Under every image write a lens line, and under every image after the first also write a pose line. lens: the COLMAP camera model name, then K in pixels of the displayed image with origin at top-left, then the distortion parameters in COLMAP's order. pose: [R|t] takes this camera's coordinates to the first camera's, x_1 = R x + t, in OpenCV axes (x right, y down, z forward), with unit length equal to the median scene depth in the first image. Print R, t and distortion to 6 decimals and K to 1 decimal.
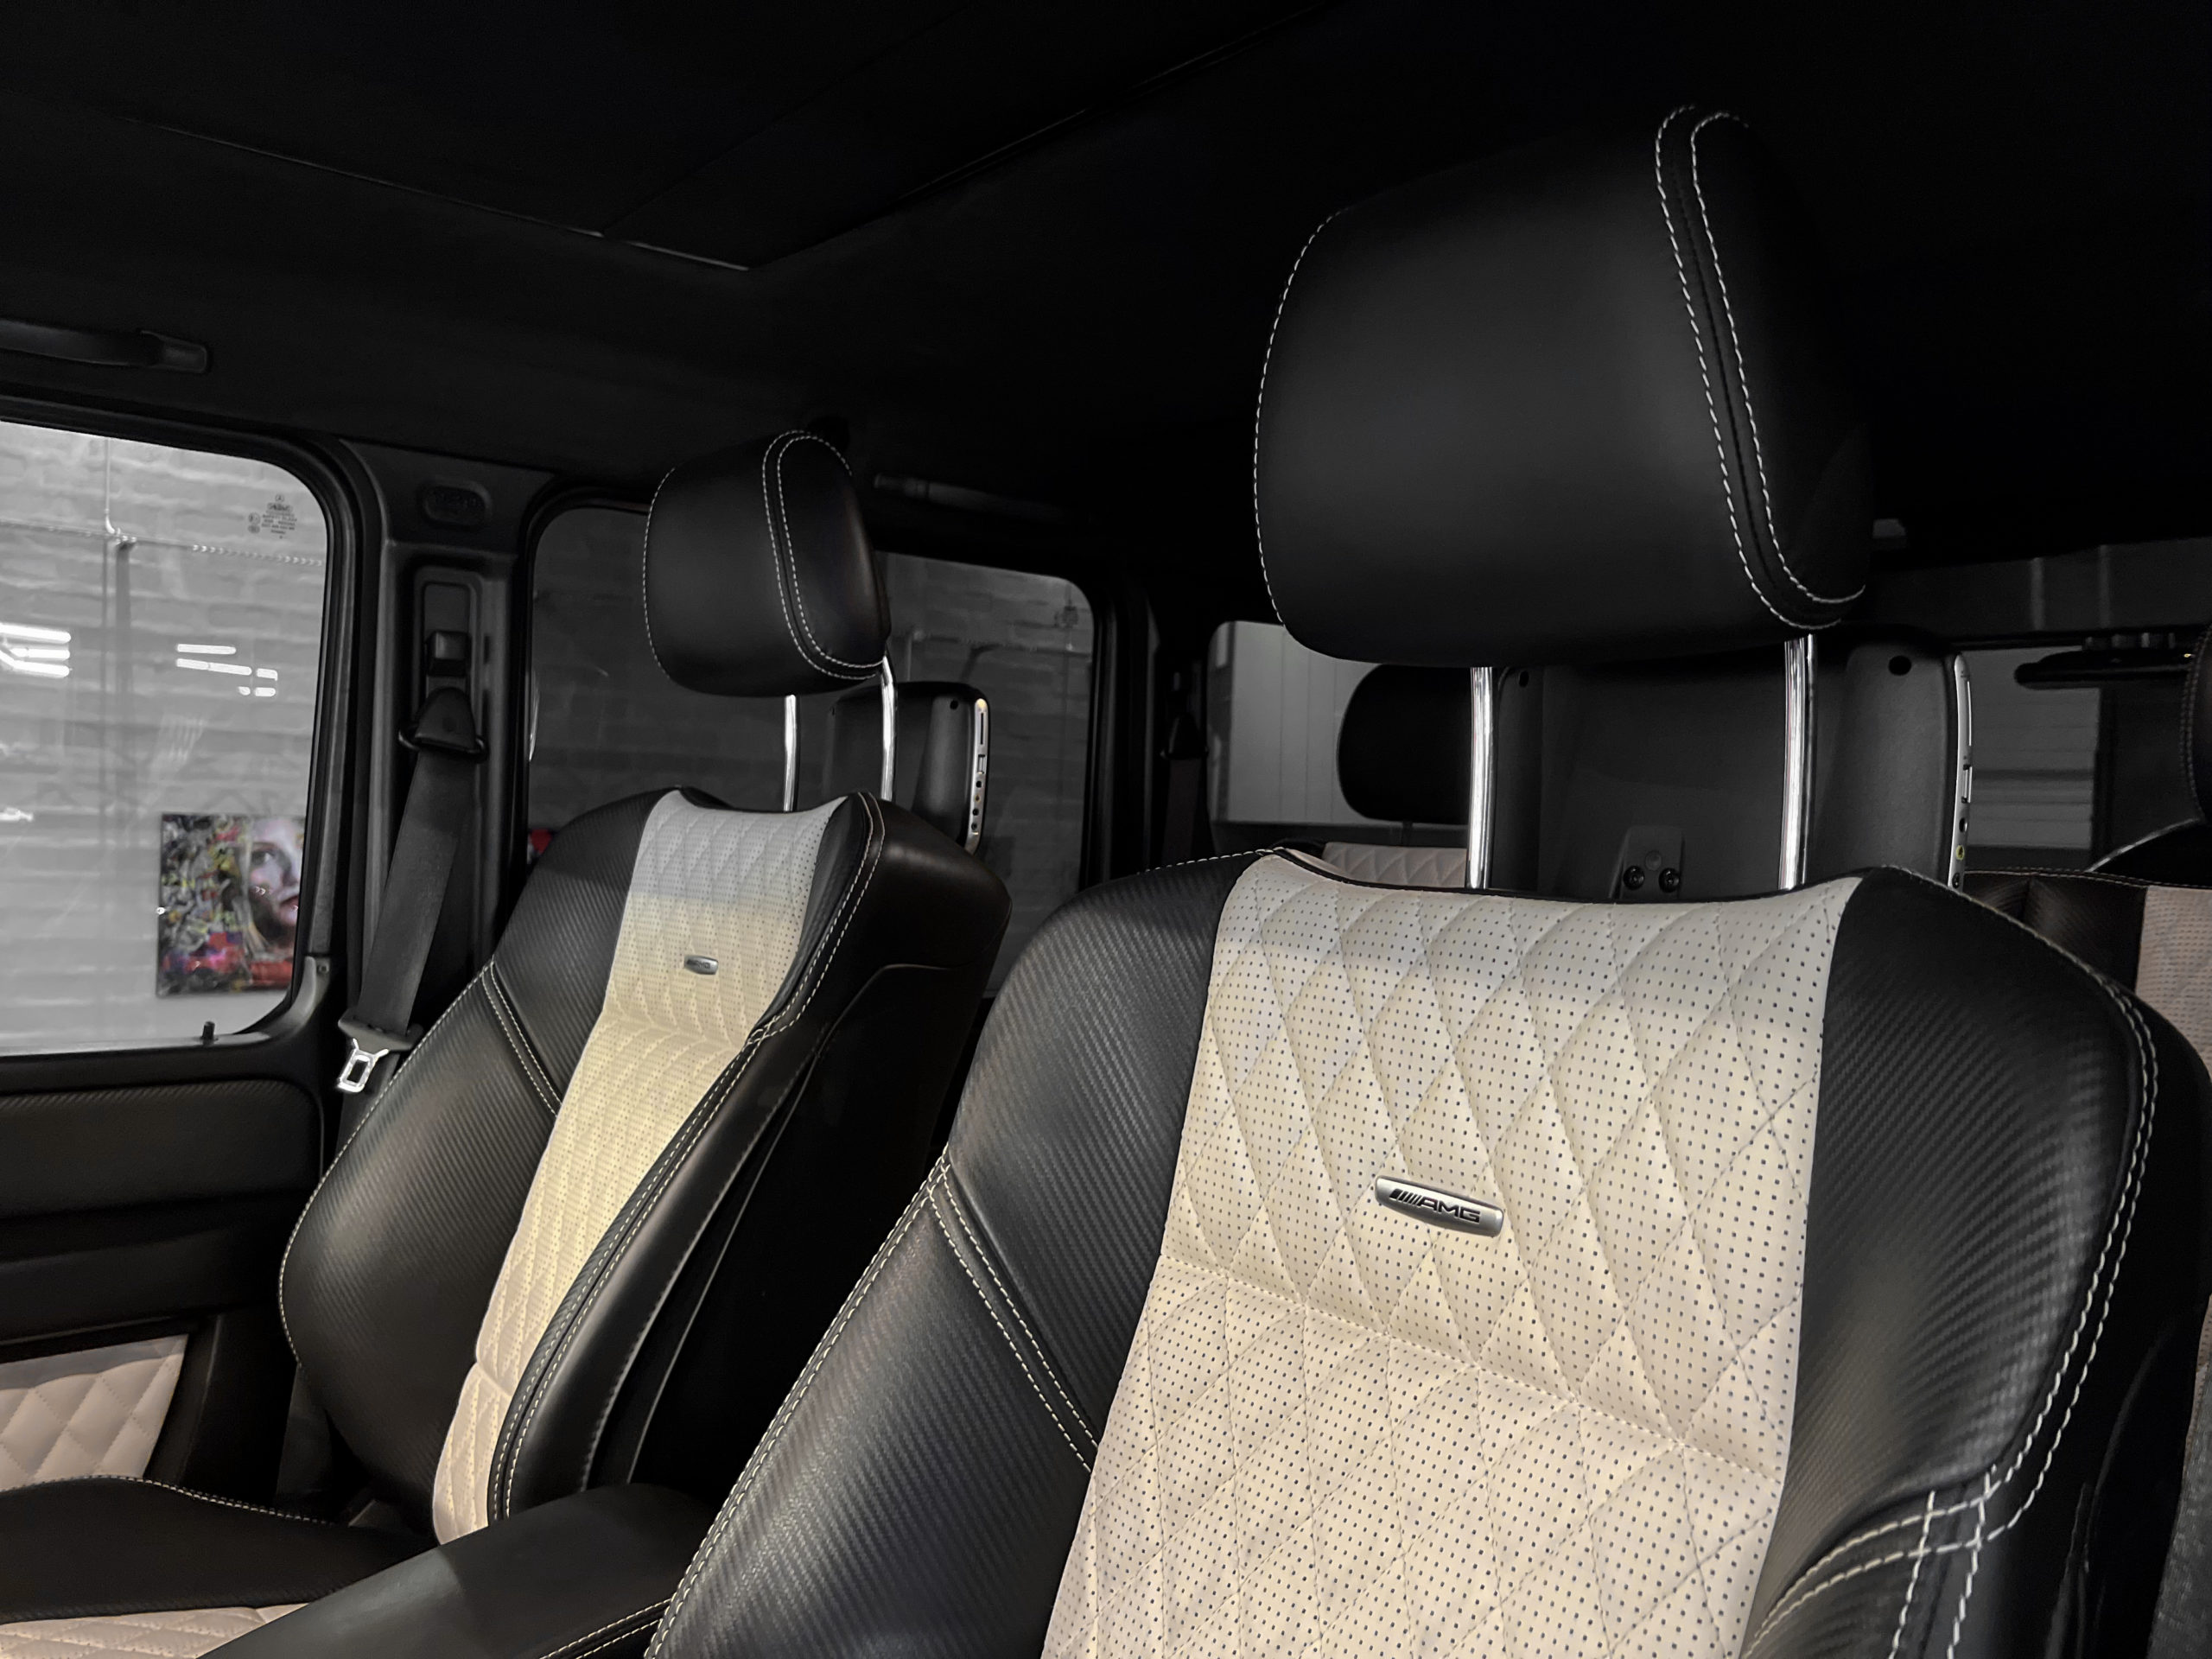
lens RADIAL K [[1701.3, 0, 1106.0], [0, 1701.3, 829.5], [0, 0, 1]] dist [0.001729, 0.001309]
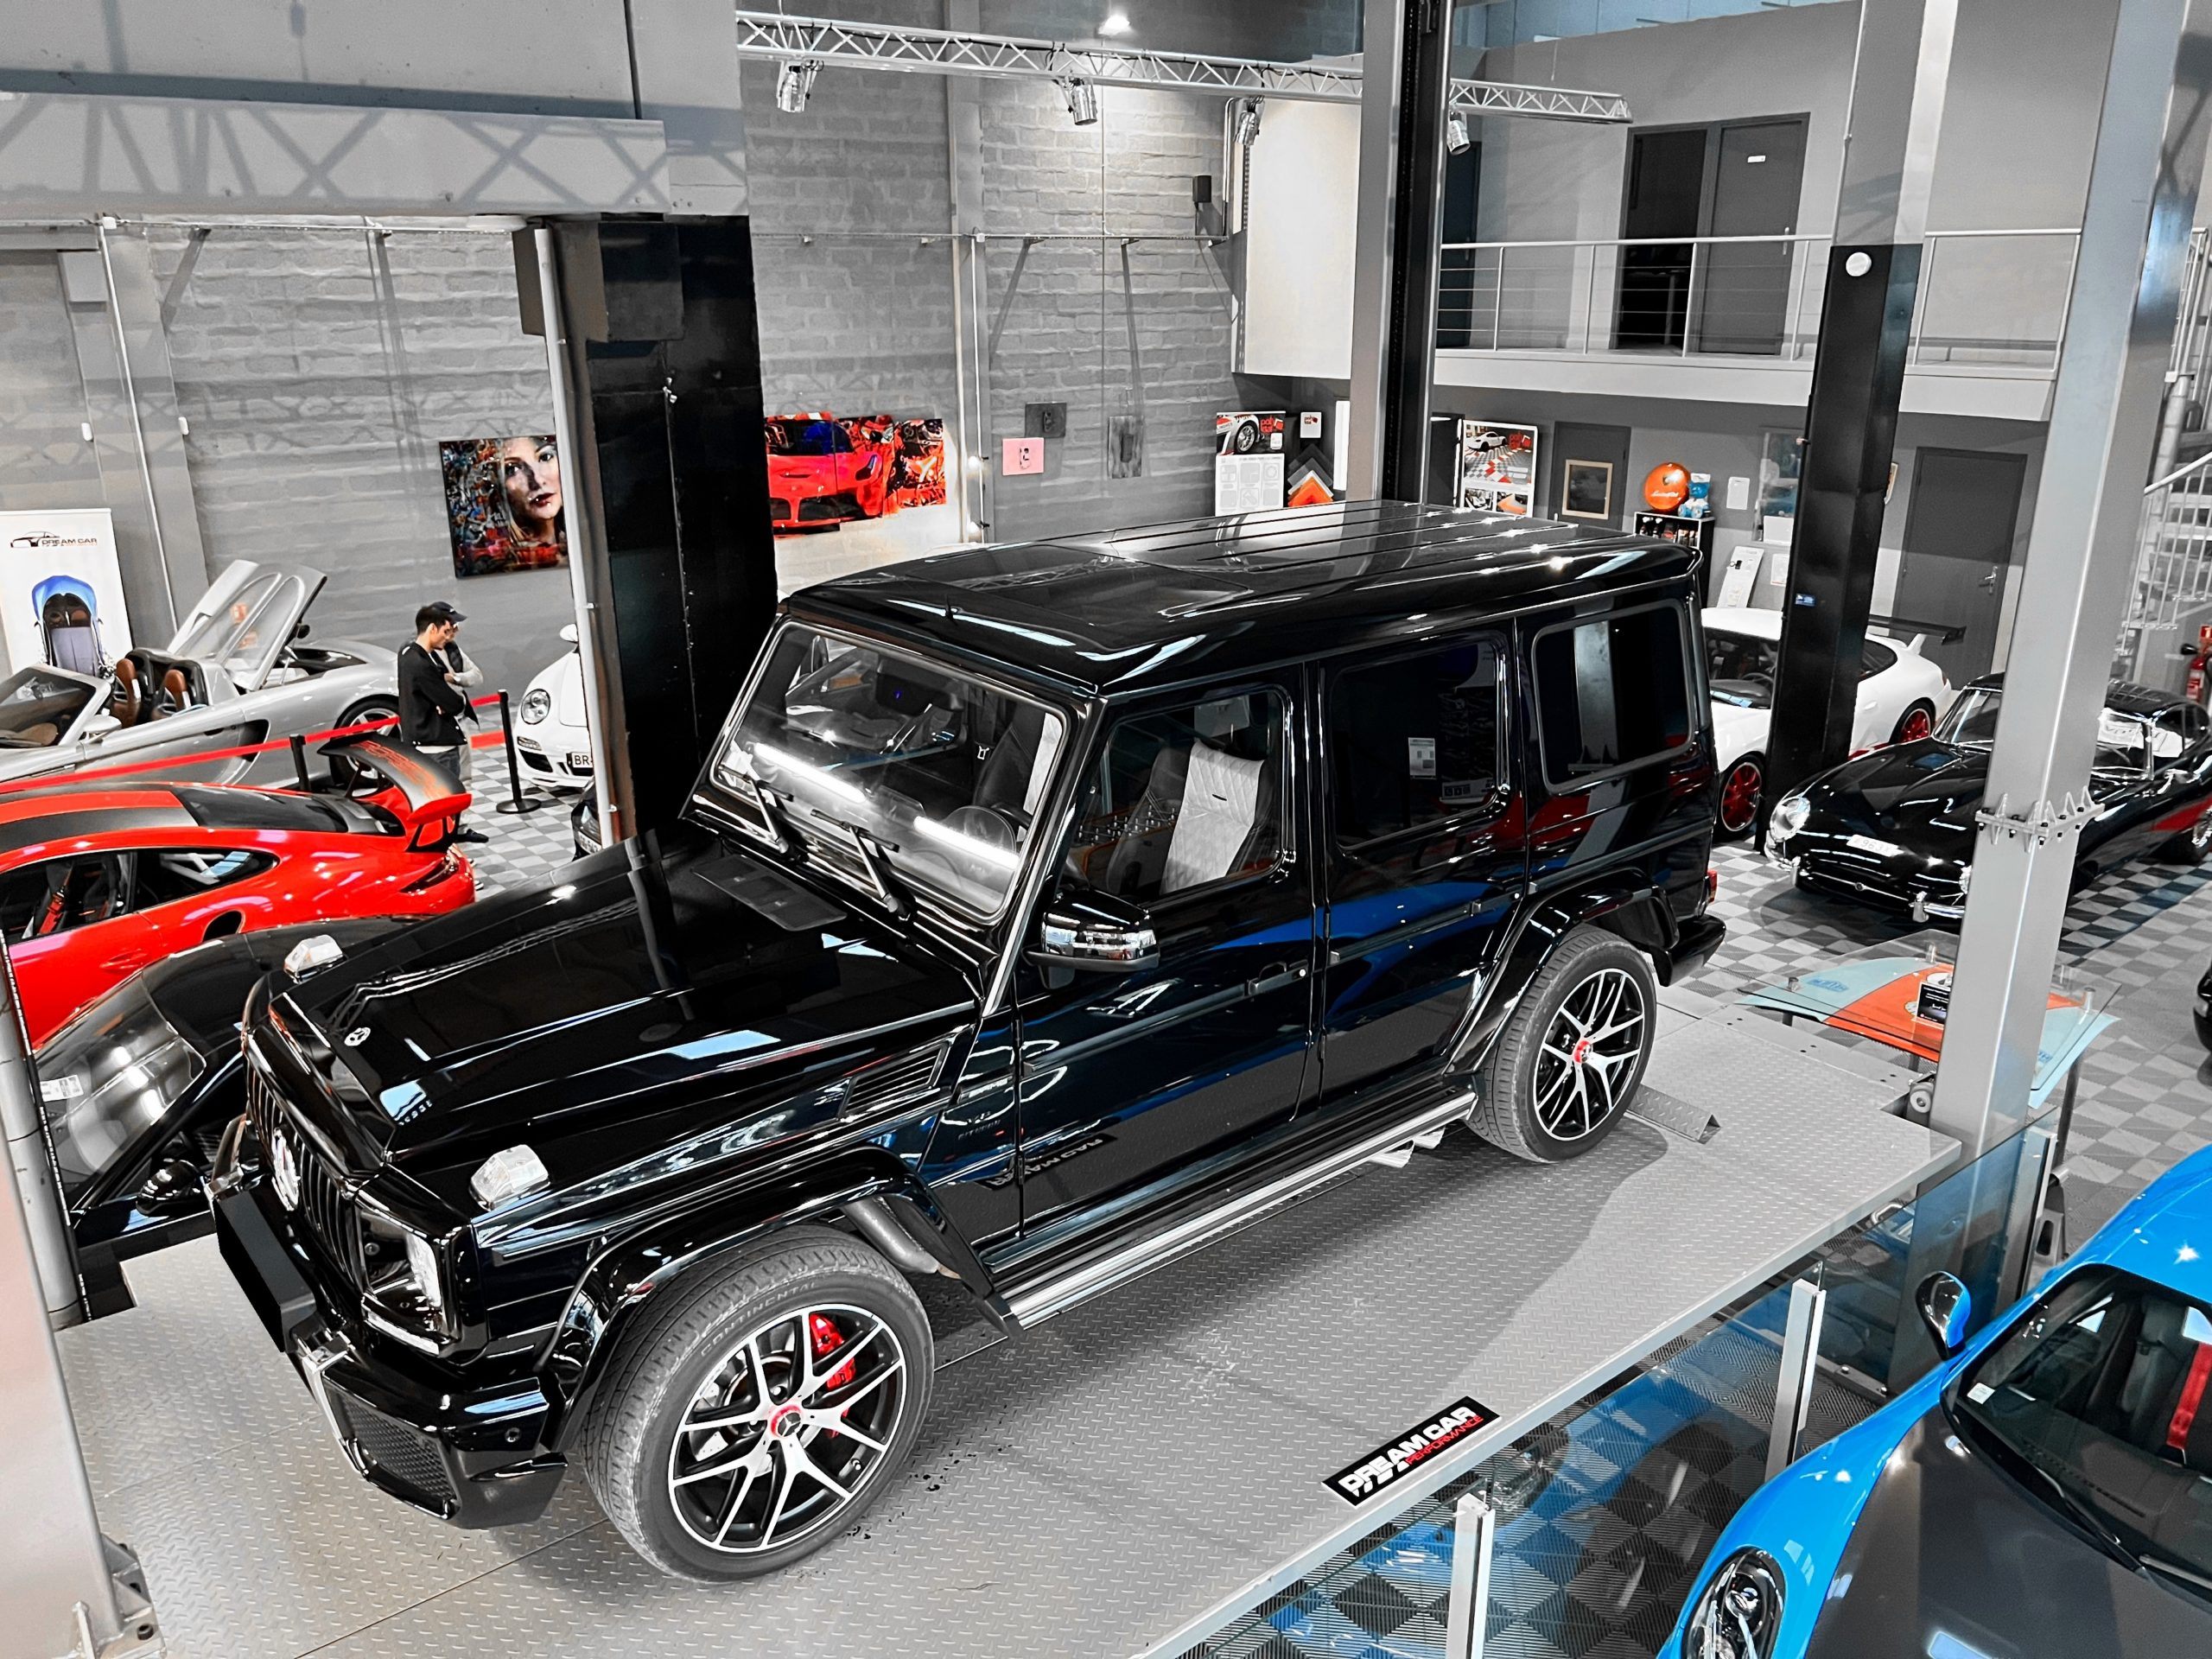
lens RADIAL K [[1701.3, 0, 1106.0], [0, 1701.3, 829.5], [0, 0, 1]] dist [0.001729, 0.001309]
pose [[0.999214, -0.031484, -0.024069, -0.007688], [0.037412, 0.949738, 0.310801, -0.116583], [0.013074, -0.311457, 0.950170, -0.361048]]
